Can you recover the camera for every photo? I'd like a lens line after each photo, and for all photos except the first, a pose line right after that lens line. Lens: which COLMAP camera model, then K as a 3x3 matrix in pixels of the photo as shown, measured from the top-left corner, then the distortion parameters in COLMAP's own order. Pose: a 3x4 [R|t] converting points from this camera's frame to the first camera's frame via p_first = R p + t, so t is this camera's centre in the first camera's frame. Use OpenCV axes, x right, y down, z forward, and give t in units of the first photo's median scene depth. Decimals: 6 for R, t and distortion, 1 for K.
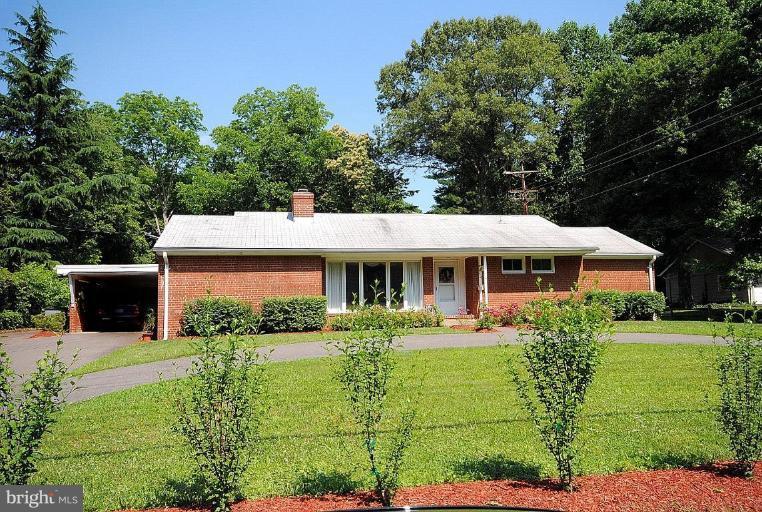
lens RADIAL K [[514.2, 0, 381.0], [0, 514.2, 256.0], [0, 0, 1]] dist [0.014434, 0.004811]
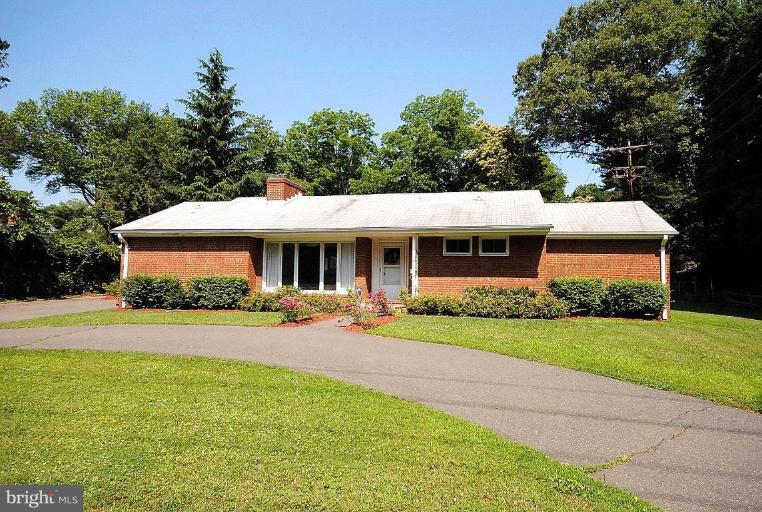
lens RADIAL K [[429.6, 0, 381.0], [0, 429.6, 256.0], [0, 0, 1]] dist [-0.000857, 0.000725]
pose [[0.930973, 0.013171, -0.364851, 0.366185], [0.002803, 0.999062, 0.043217, 0.001891], [0.365078, -0.041256, 0.930062, 0.245832]]
